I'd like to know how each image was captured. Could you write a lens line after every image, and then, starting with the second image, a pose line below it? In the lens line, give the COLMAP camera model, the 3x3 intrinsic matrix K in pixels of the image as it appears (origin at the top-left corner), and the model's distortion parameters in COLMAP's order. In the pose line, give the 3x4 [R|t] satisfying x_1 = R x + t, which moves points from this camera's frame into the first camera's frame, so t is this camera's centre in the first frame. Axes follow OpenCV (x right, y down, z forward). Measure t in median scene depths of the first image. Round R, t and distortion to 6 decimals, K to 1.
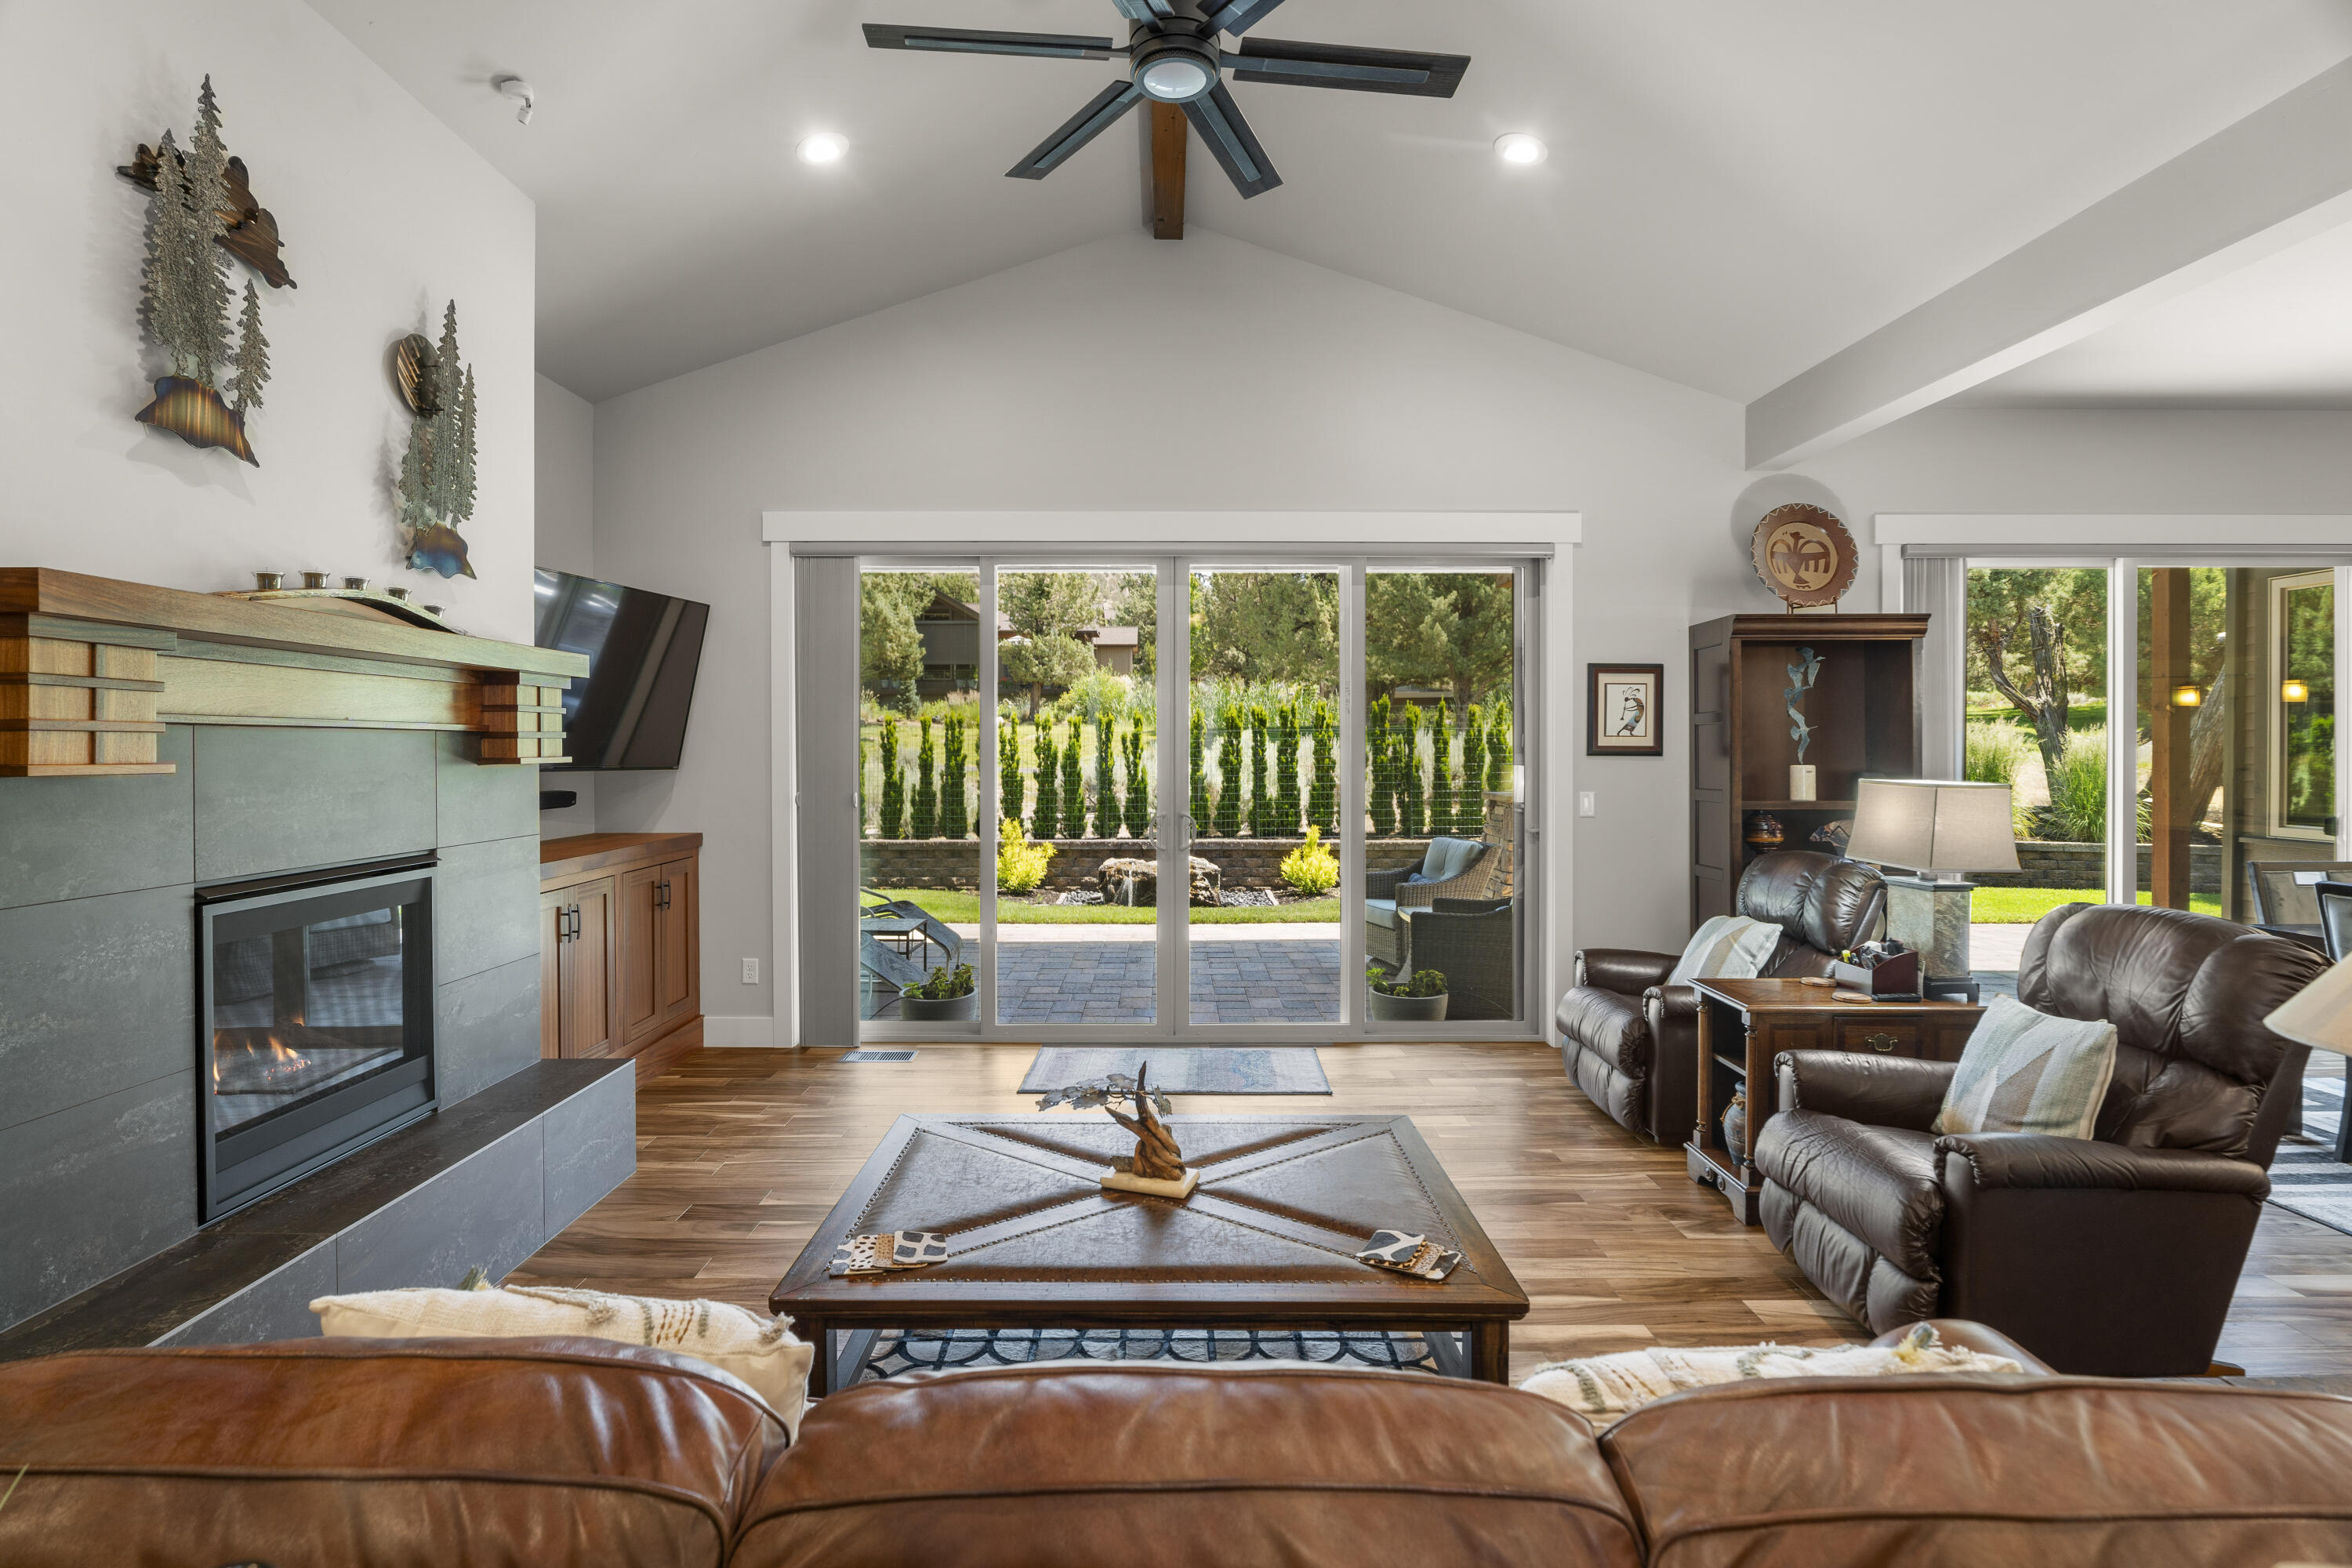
lens RADIAL K [[1111.3, 0, 1166.4], [0, 1111.3, 758.3], [0, 0, 1]] dist [-0.011047, -0.001192]
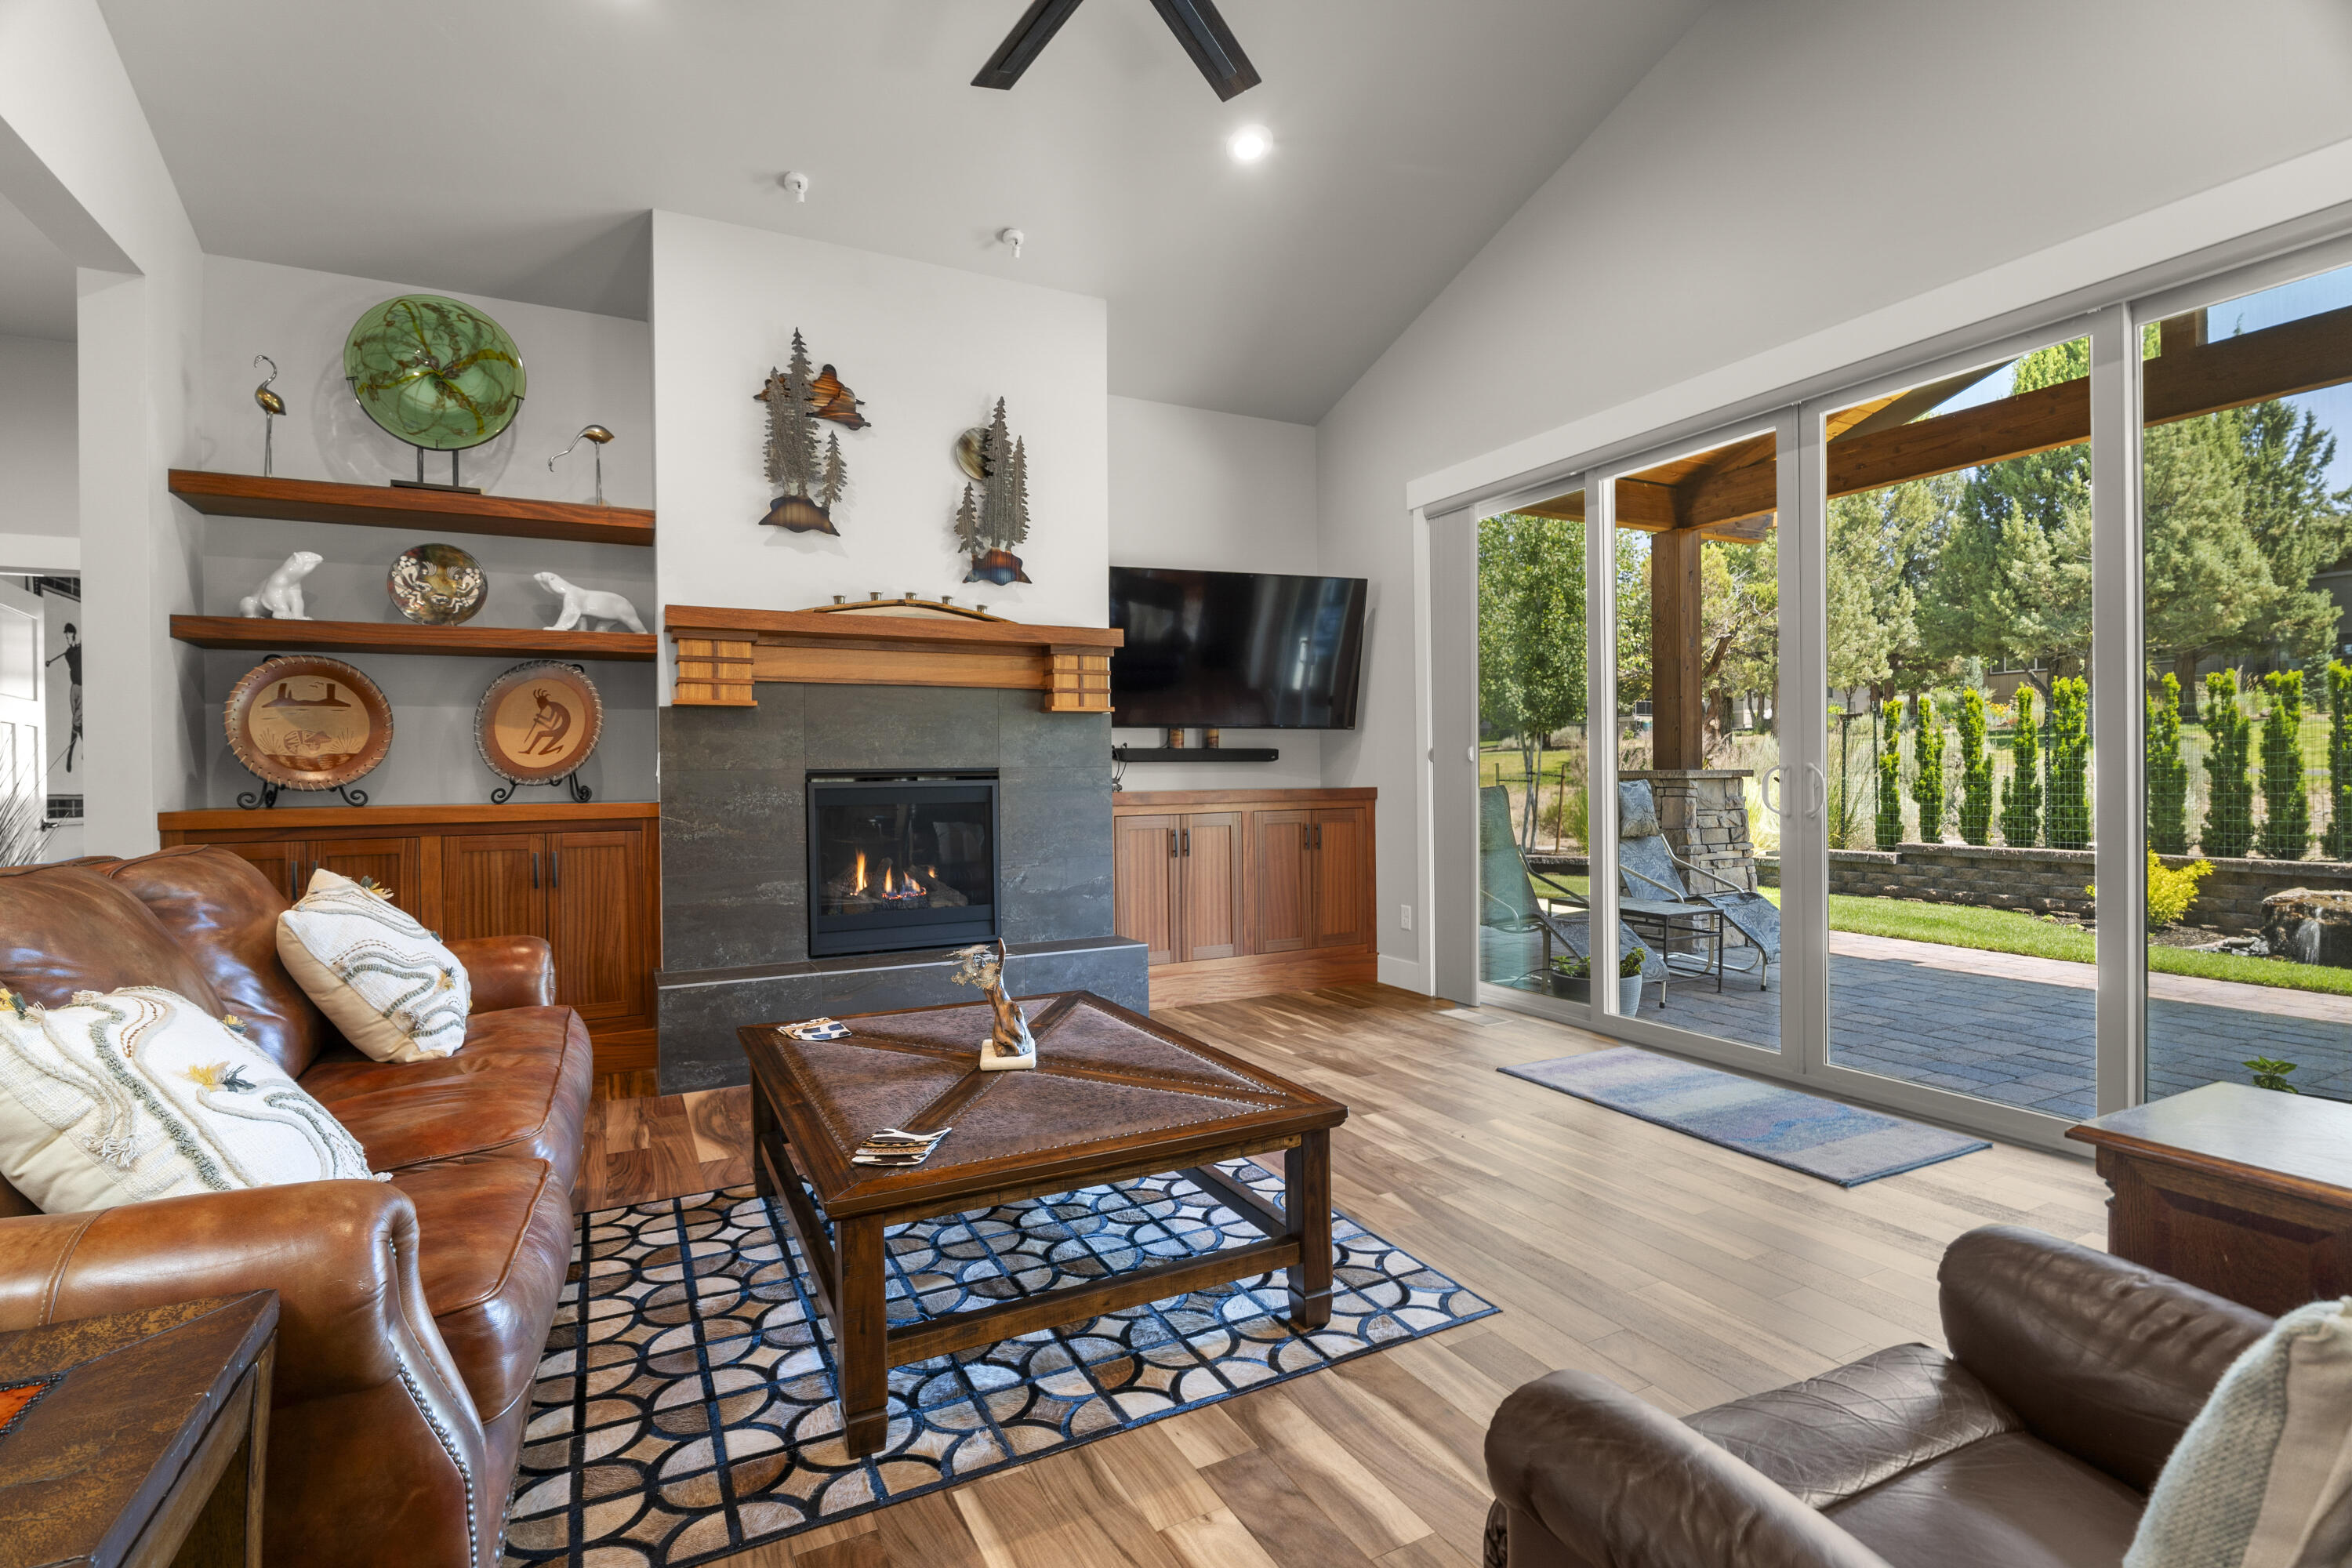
lens RADIAL K [[1104.2, 0, 1176.0], [0, 1104.2, 784.0], [0, 0, 1]] dist [-0.014523, 0.000232]
pose [[0.455031, 0.003645, -0.890468, 0.757907], [0.001702, 0.999986, 0.004963, 0.094398], [0.890474, -0.003774, 0.455019, 0.521209]]
